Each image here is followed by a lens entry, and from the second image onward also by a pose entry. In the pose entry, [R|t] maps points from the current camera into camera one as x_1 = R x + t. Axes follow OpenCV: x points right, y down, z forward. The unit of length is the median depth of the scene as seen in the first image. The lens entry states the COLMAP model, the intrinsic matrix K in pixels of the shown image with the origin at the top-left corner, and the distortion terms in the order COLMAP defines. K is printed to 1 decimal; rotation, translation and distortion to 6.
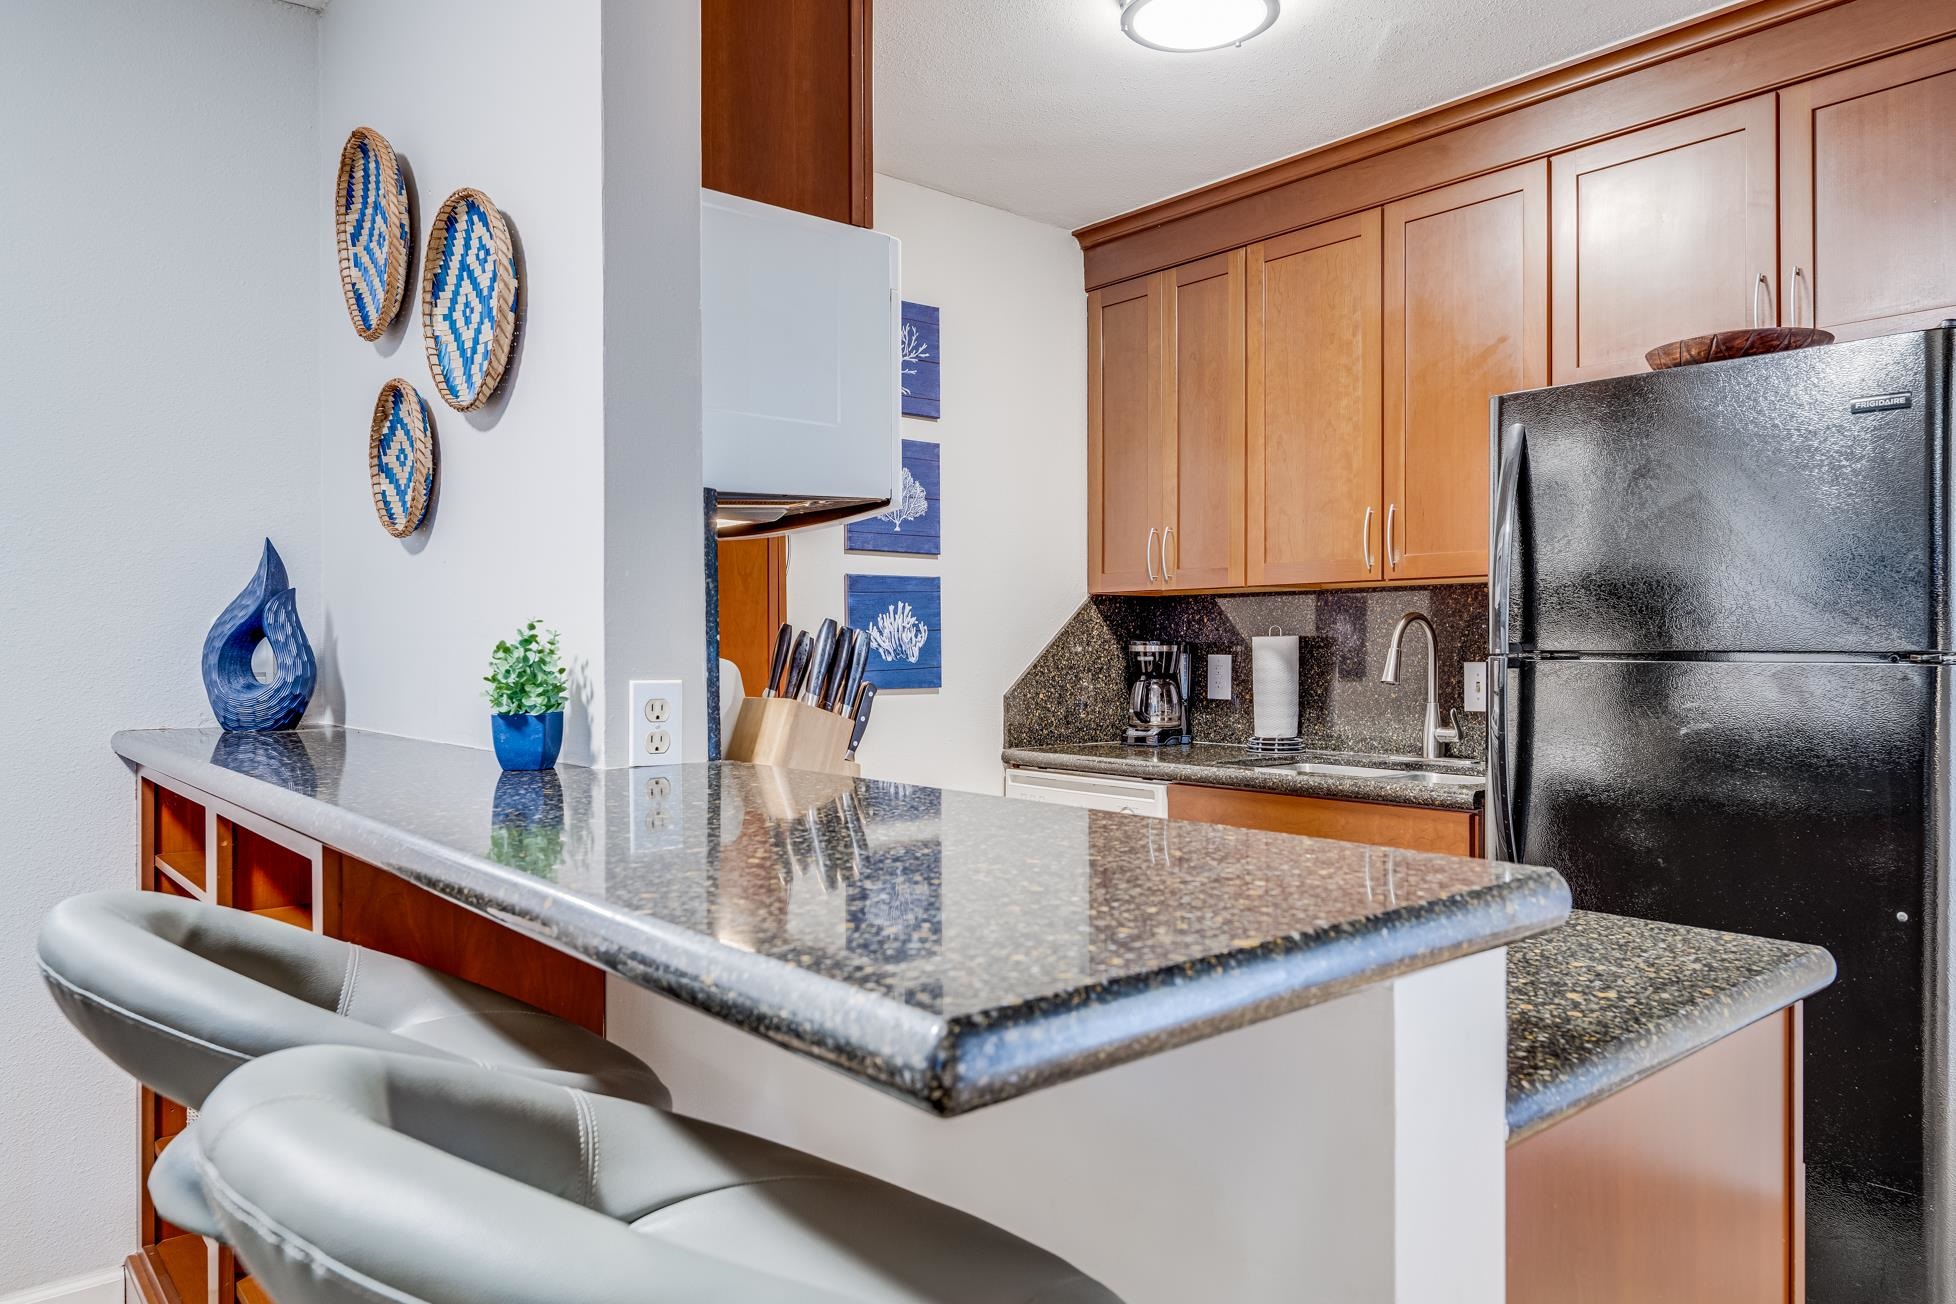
lens RADIAL K [[1279.1, 0, 1051.0], [0, 1279.1, 652.0], [0, 0, 1]] dist [0.001607, -0.001497]
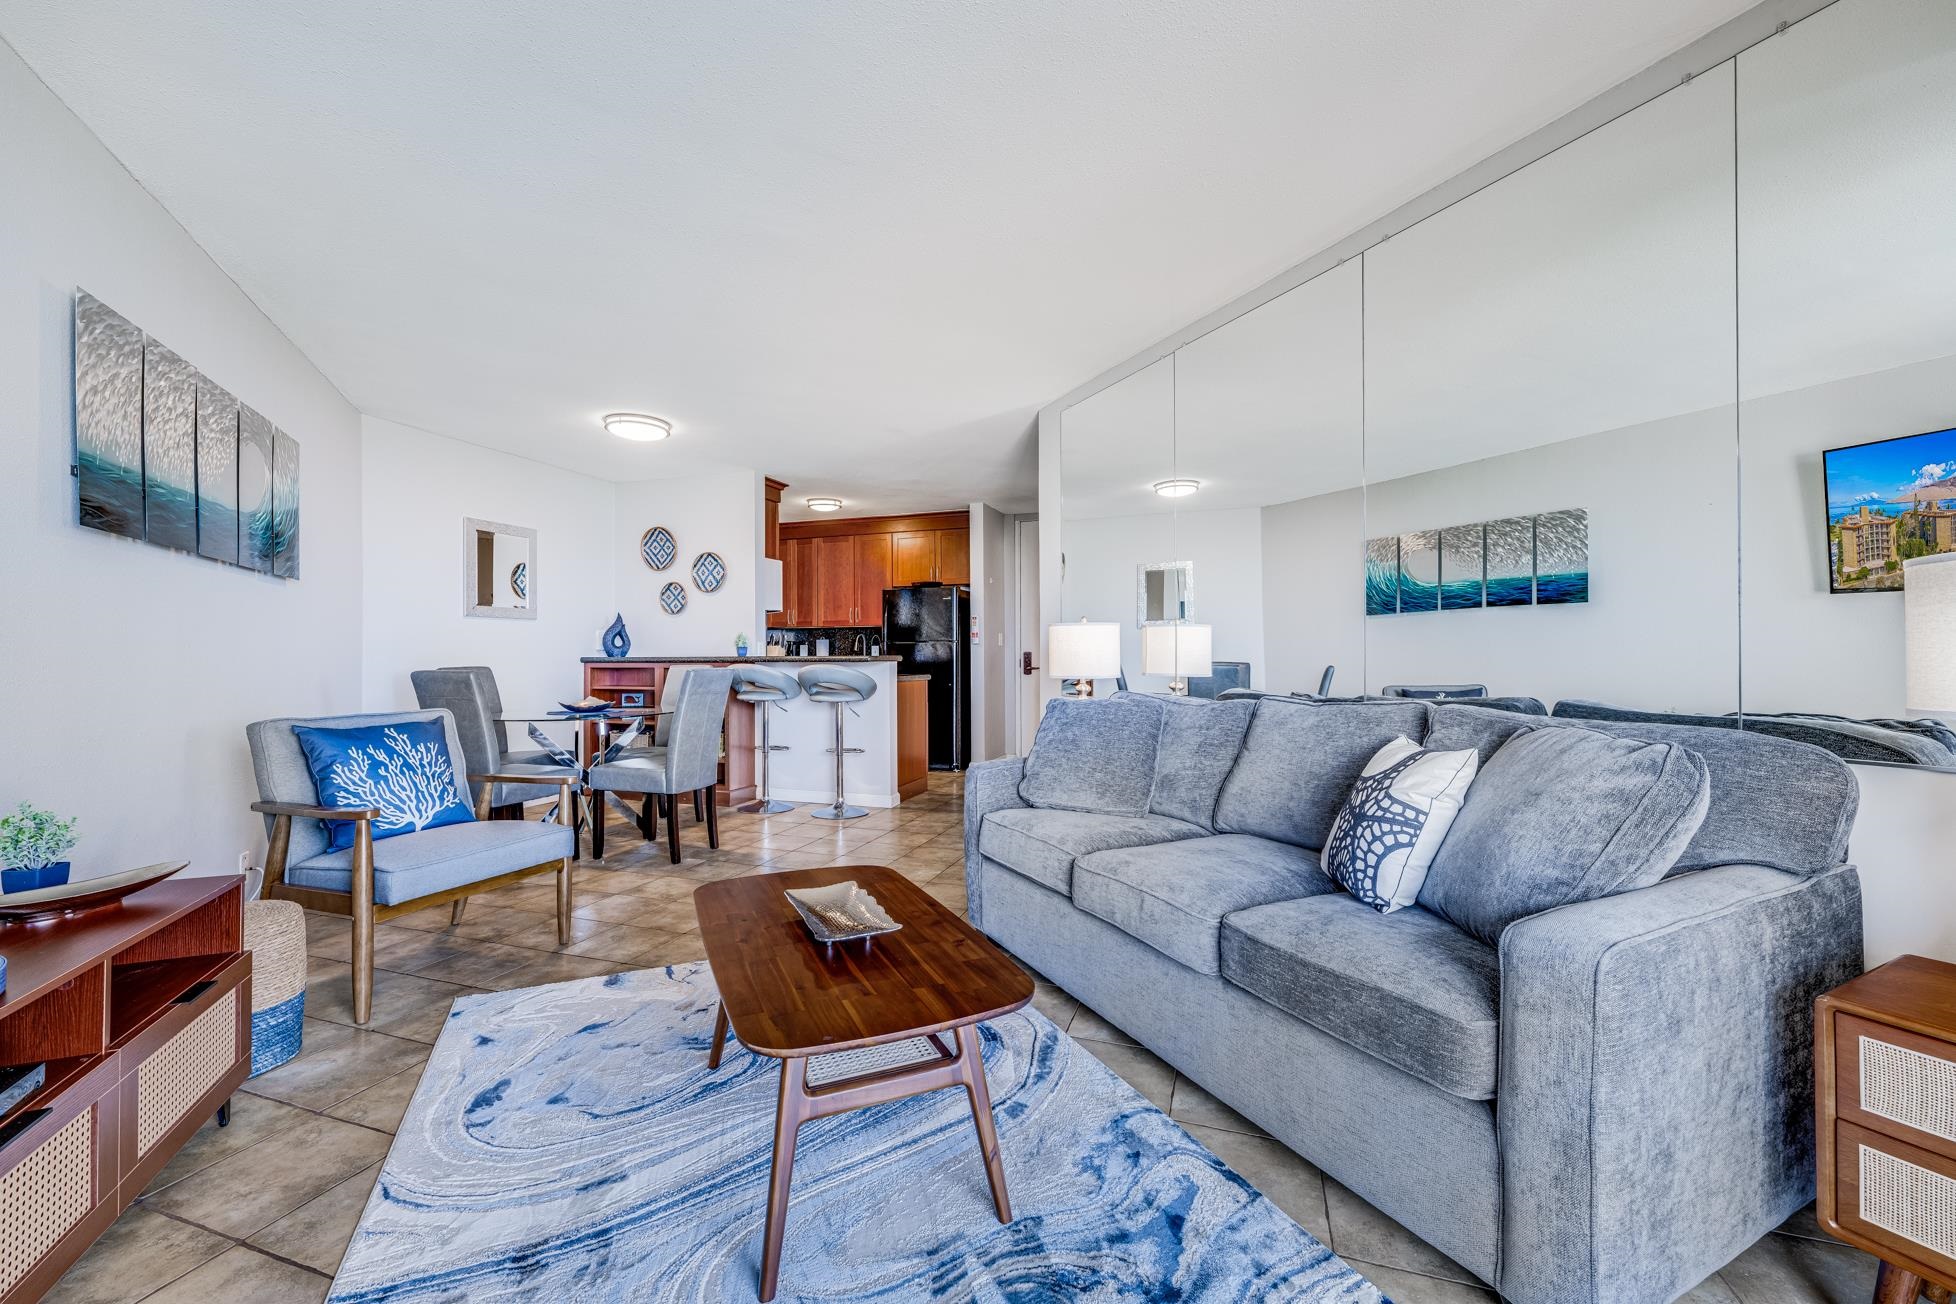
lens RADIAL K [[774.7, 0, 978.0], [0, 774.7, 652.0], [0, 0, 1]] dist [0.000431, 0.000151]
pose [[0.874513, 0.000738, 0.485002, -0.575966], [0.004909, 0.999934, -0.010373, 0.054804], [-0.484978, 0.011452, 0.874451, -1.312595]]
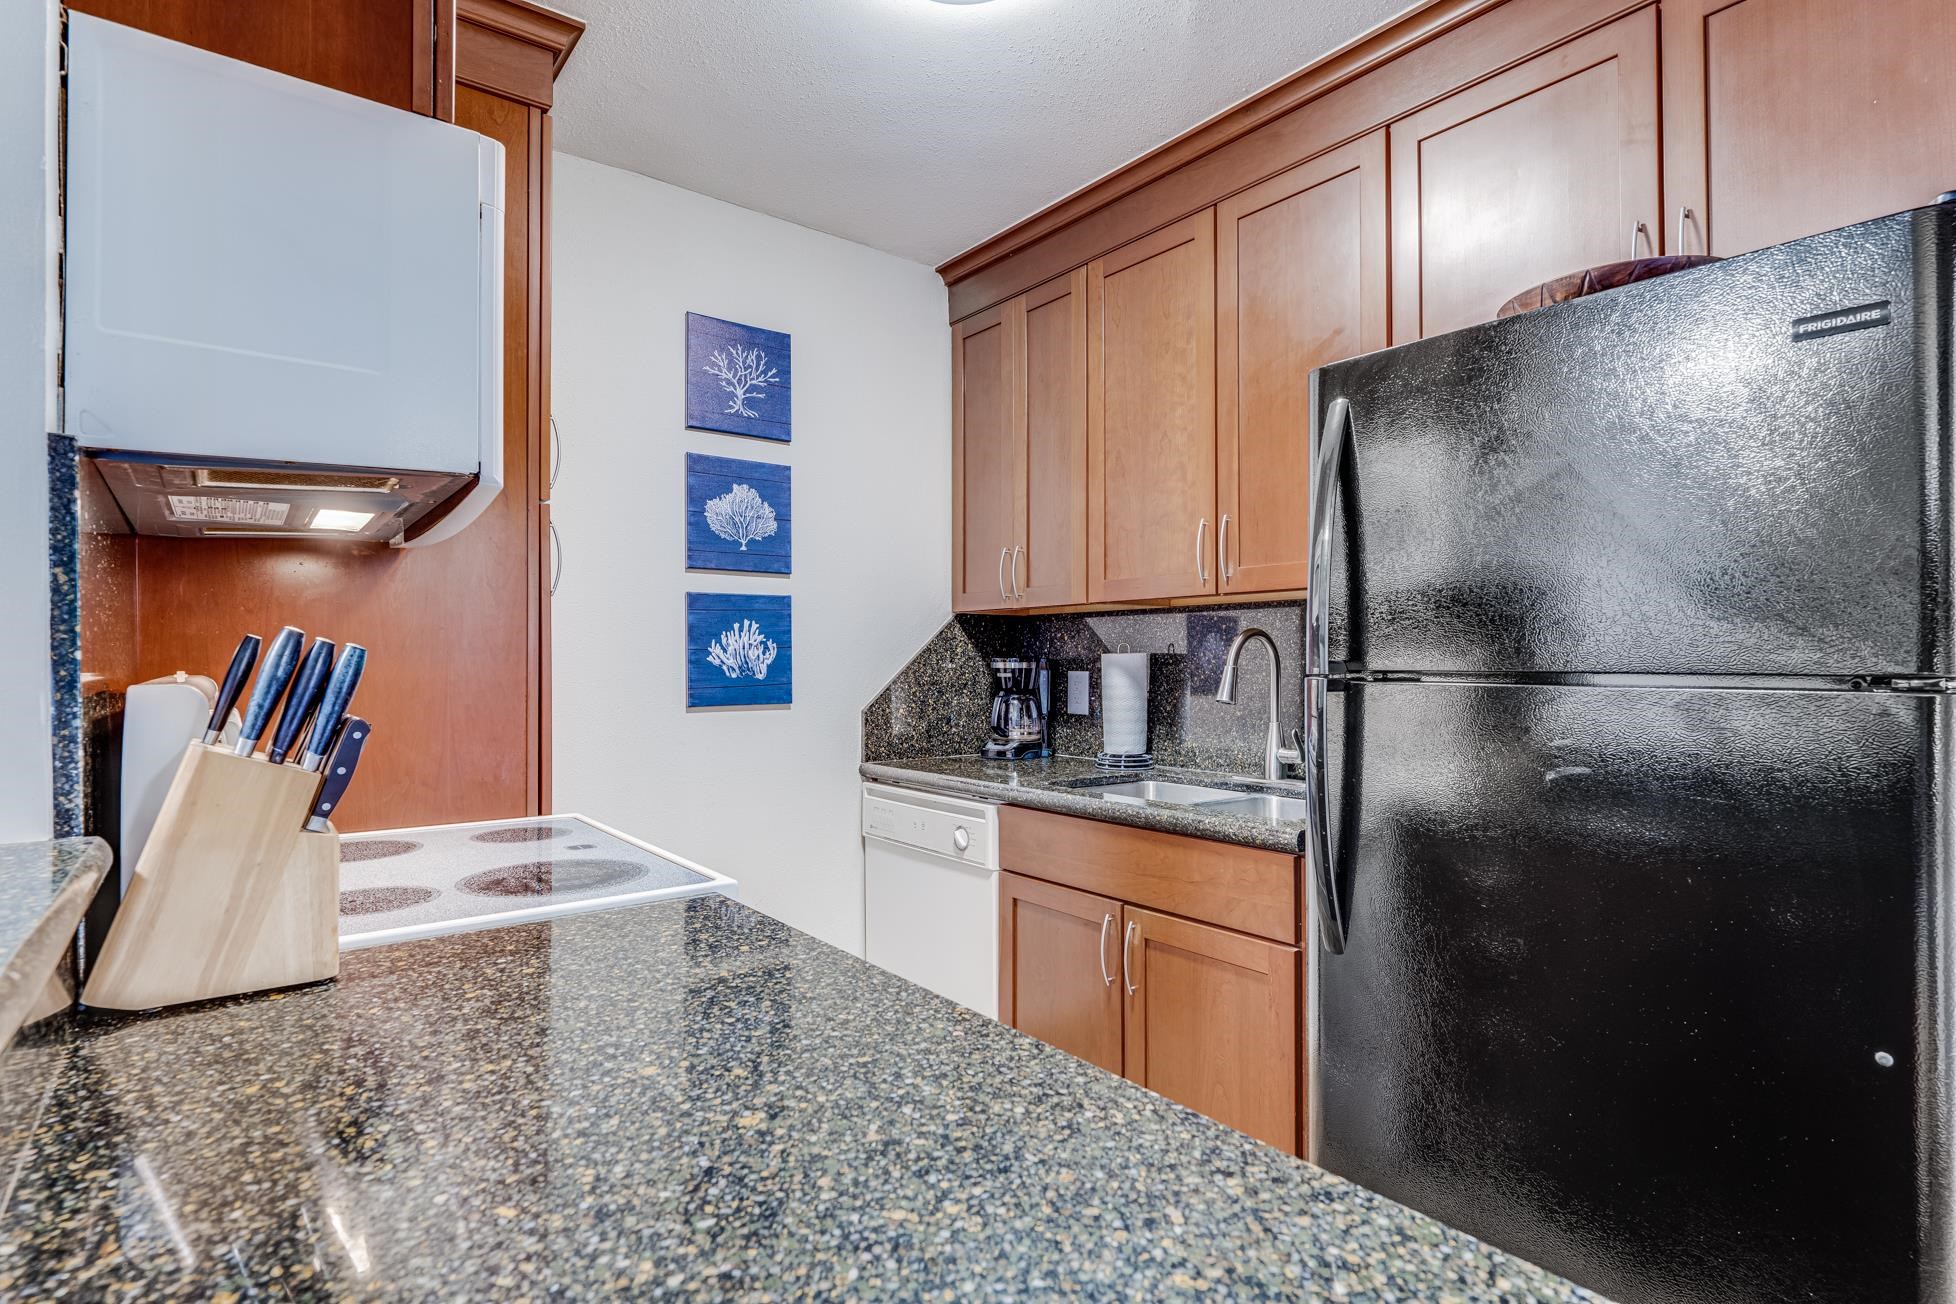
lens RADIAL K [[961.8, 0, 978.0], [0, 961.8, 652.0], [0, 0, 1]] dist [-0.001733, 0.000698]
pose [[0.997786, -0.000471, -0.066497, 0.121659], [-0.000448, 0.999905, -0.013809, -0.003058], [0.066498, 0.013808, 0.997691, 0.256759]]
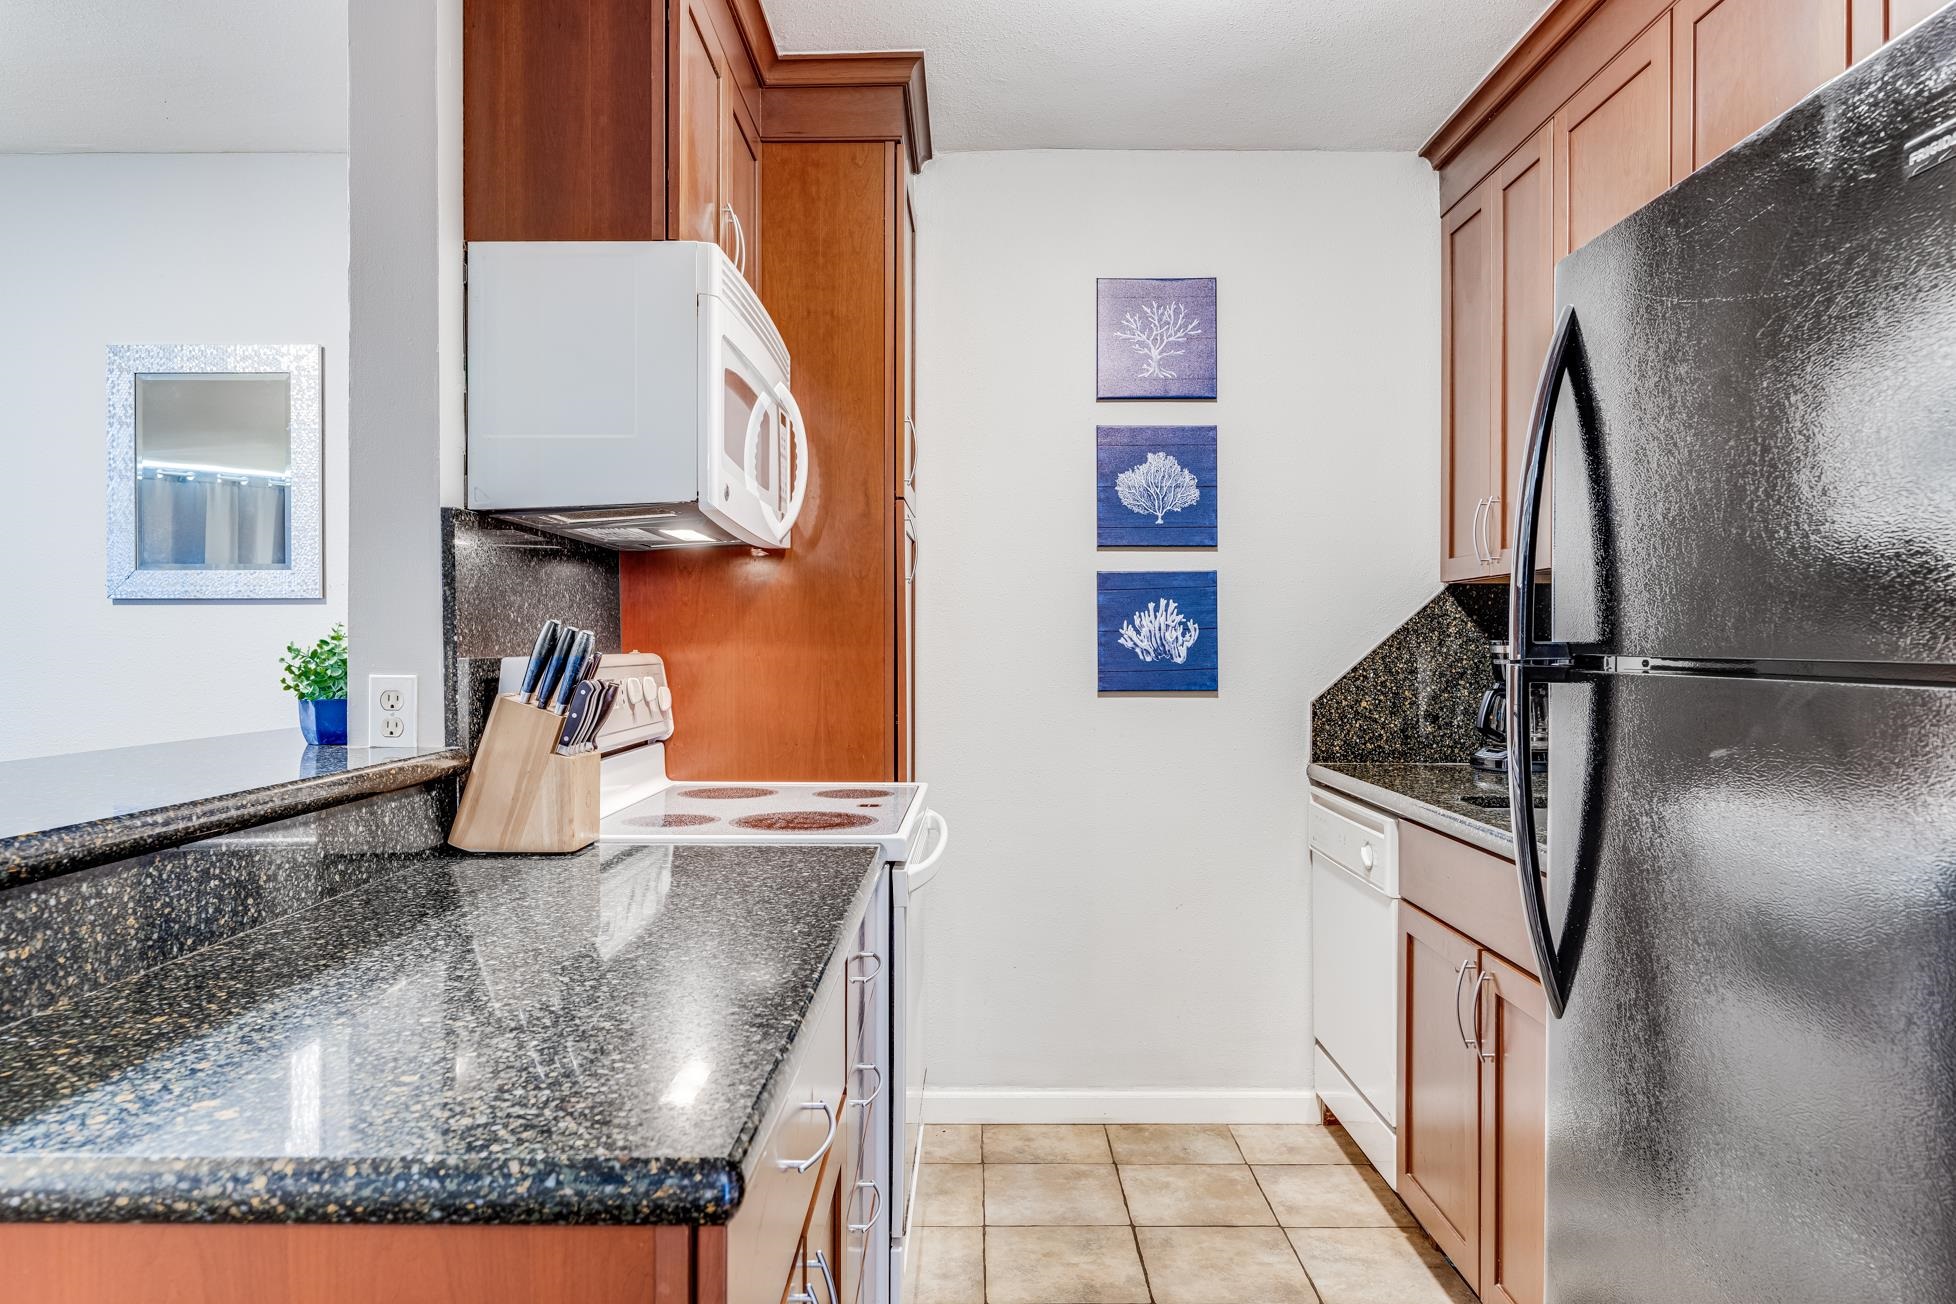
lens RADIAL K [[1228.6, 0, 978.0], [0, 1228.6, 652.0], [0, 0, 1]] dist [-0.000432, -0.000967]
pose [[0.746256, 0.005440, -0.665636, 0.397258], [-0.004500, 0.999985, 0.003127, -0.002297], [0.665643, 0.000662, 0.746270, 0.242476]]
